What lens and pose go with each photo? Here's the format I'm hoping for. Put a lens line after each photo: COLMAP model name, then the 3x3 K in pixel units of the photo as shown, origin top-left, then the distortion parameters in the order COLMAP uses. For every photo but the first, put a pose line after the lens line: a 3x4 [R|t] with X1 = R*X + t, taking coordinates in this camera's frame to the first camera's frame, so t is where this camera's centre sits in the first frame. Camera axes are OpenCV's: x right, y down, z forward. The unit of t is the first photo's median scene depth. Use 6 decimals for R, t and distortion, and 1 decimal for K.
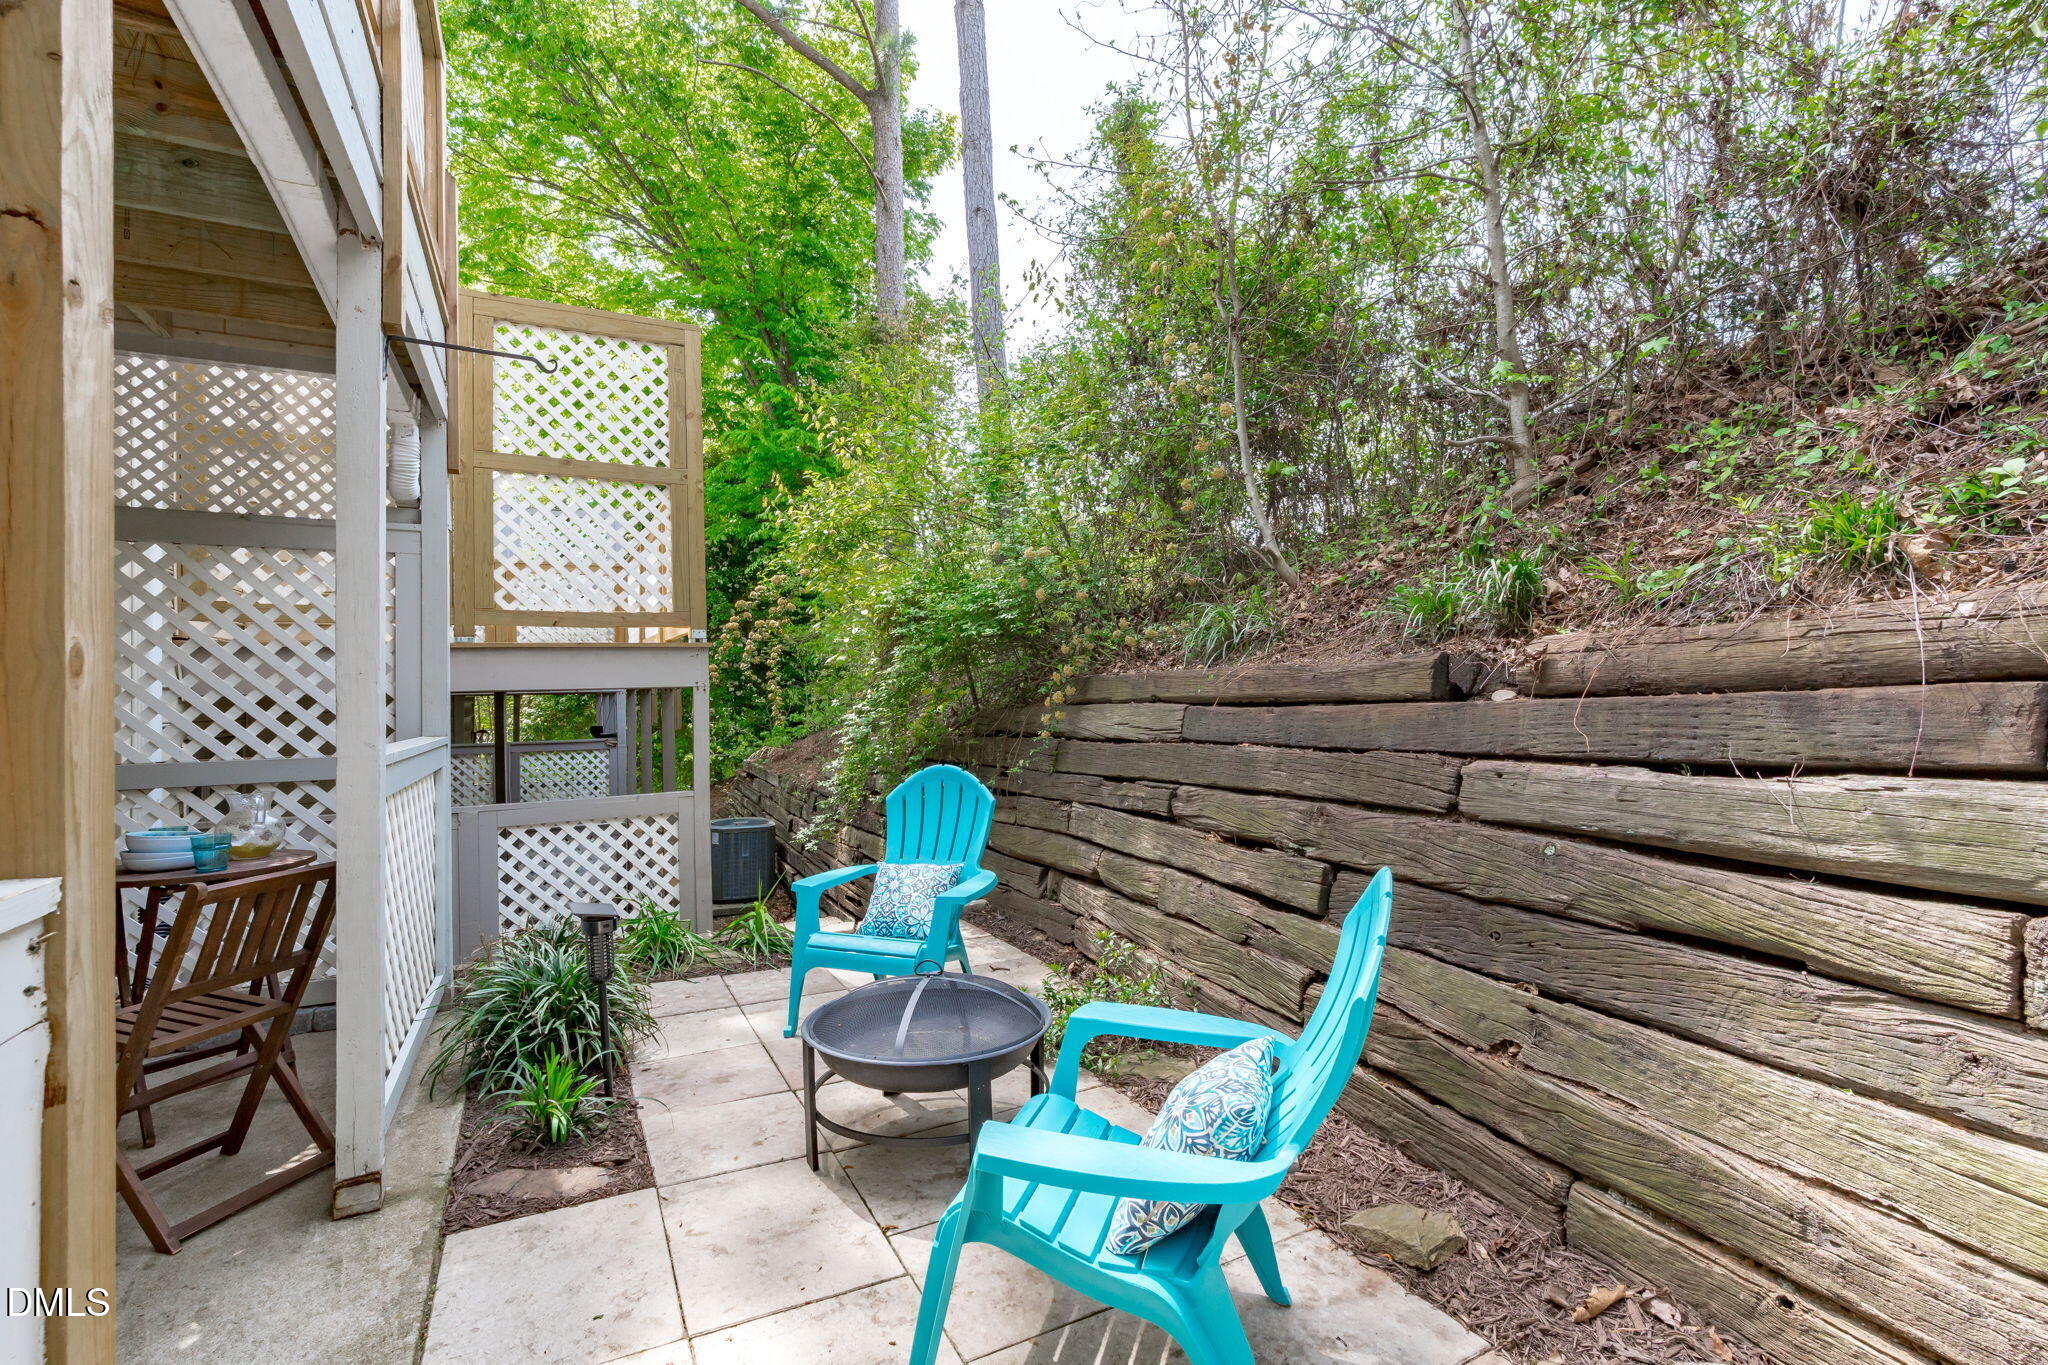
lens RADIAL K [[917.8, 0, 1029.5], [0, 917.8, 686.0], [0, 0, 1]] dist [-0.009733, 0.002056]
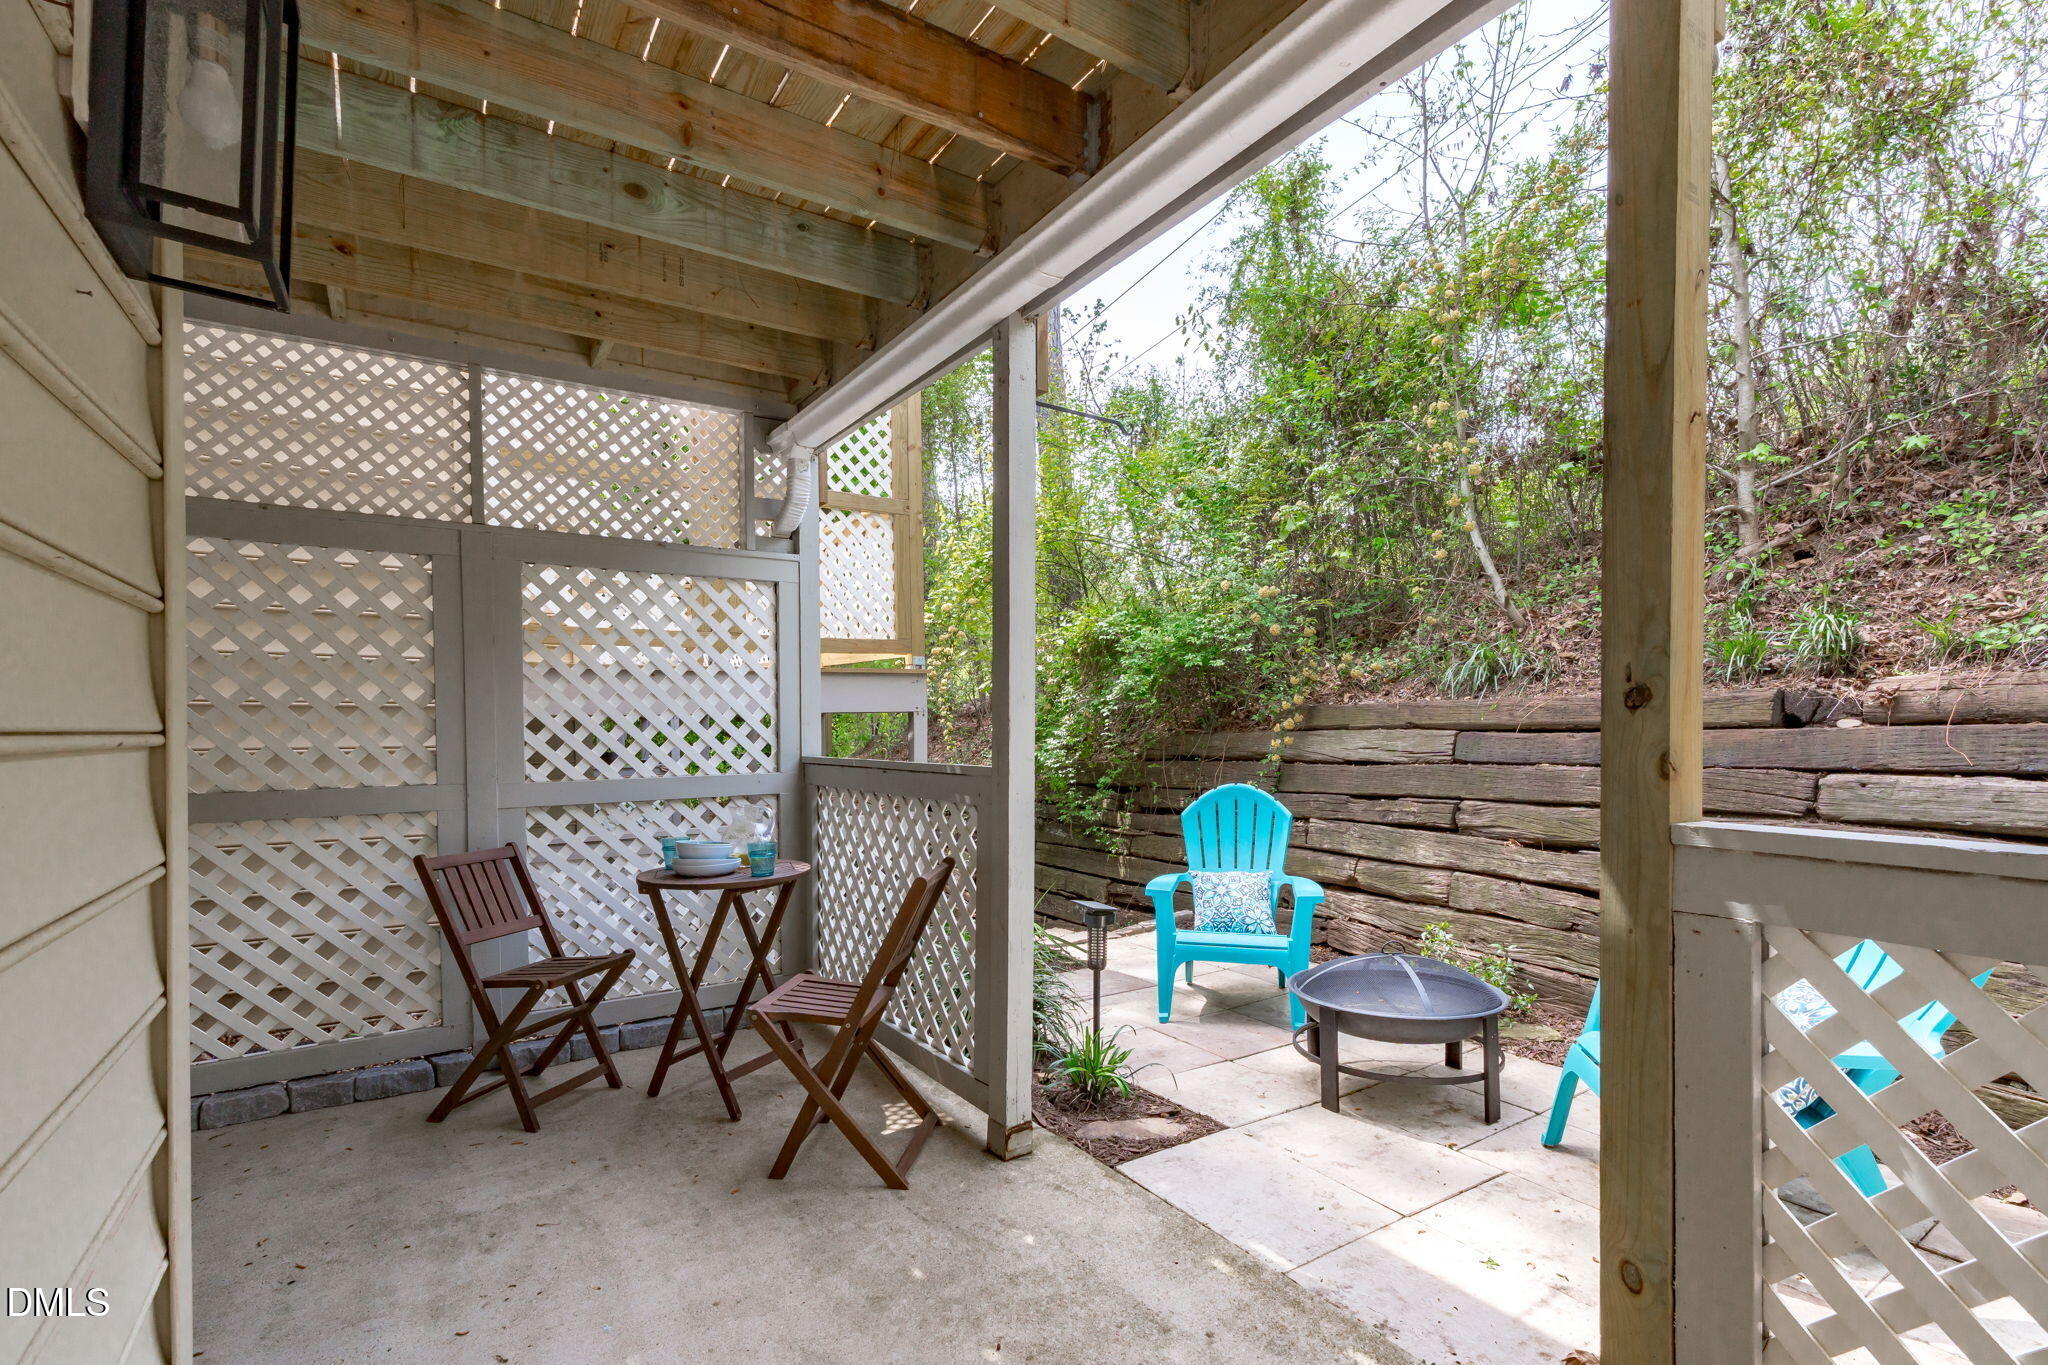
lens RADIAL K [[949.9, 0, 1049.8], [0, 949.9, 733.0], [0, 0, 1]] dist [0.004304, 0.000952]
pose [[0.993249, 0.006800, 0.115805, -0.553256], [-0.008988, 0.999791, 0.018382, 0.007100], [-0.115656, -0.019298, 0.993102, -0.139012]]
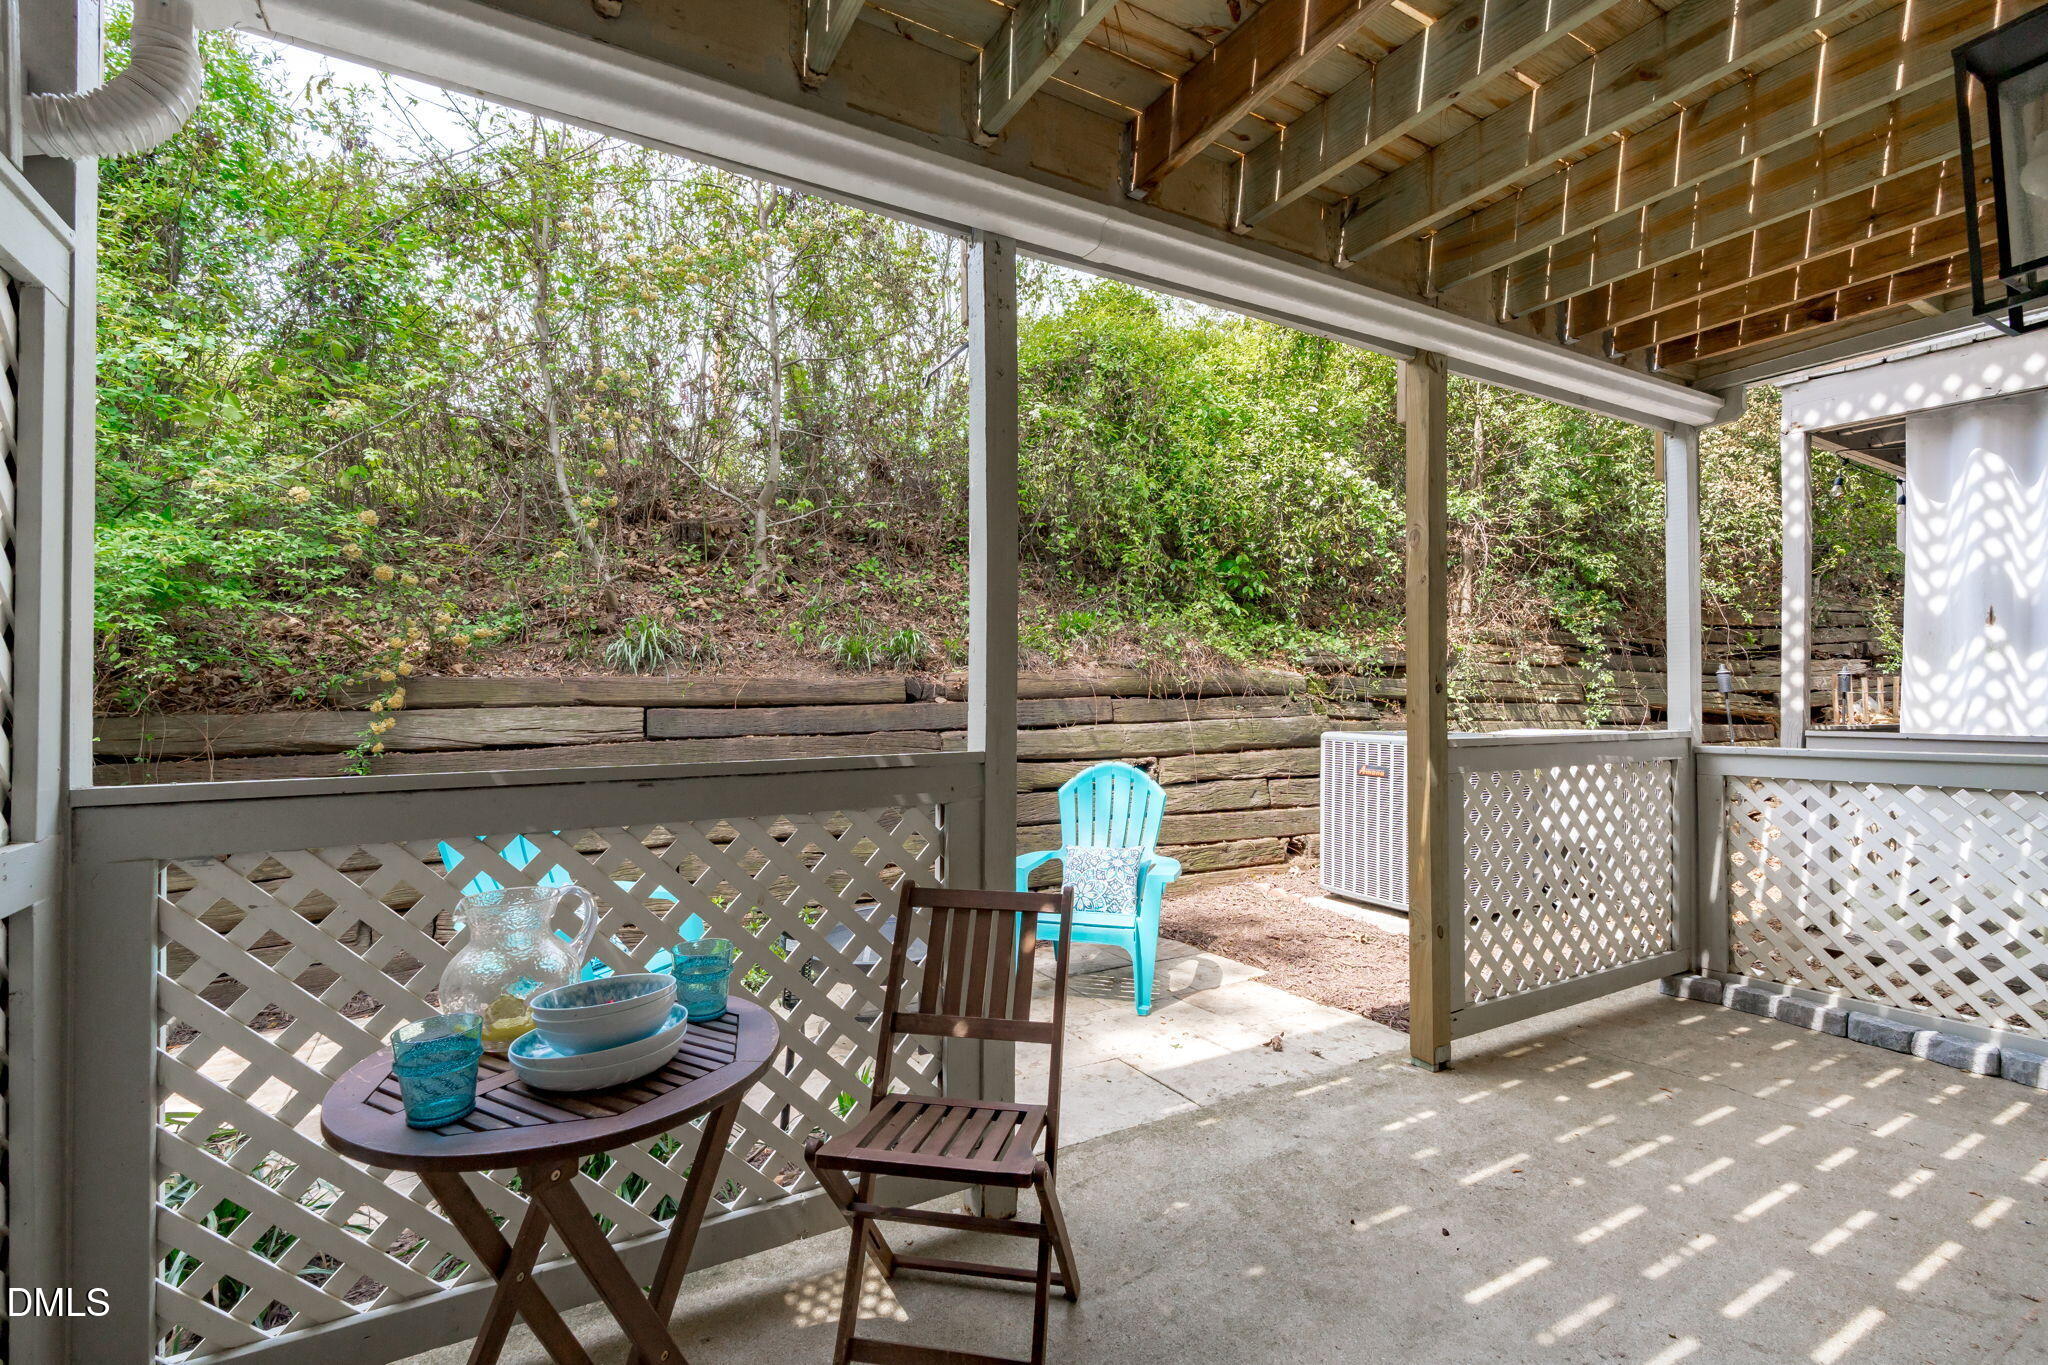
lens RADIAL K [[917.8, 0, 1029.5], [0, 917.8, 686.0], [0, 0, 1]] dist [-0.009733, 0.002056]
pose [[-0.047966, 0.009744, 0.998801, -1.172194], [-0.014789, 0.999836, -0.010465, -0.001896], [-0.998739, -0.015274, -0.047814, 0.677311]]
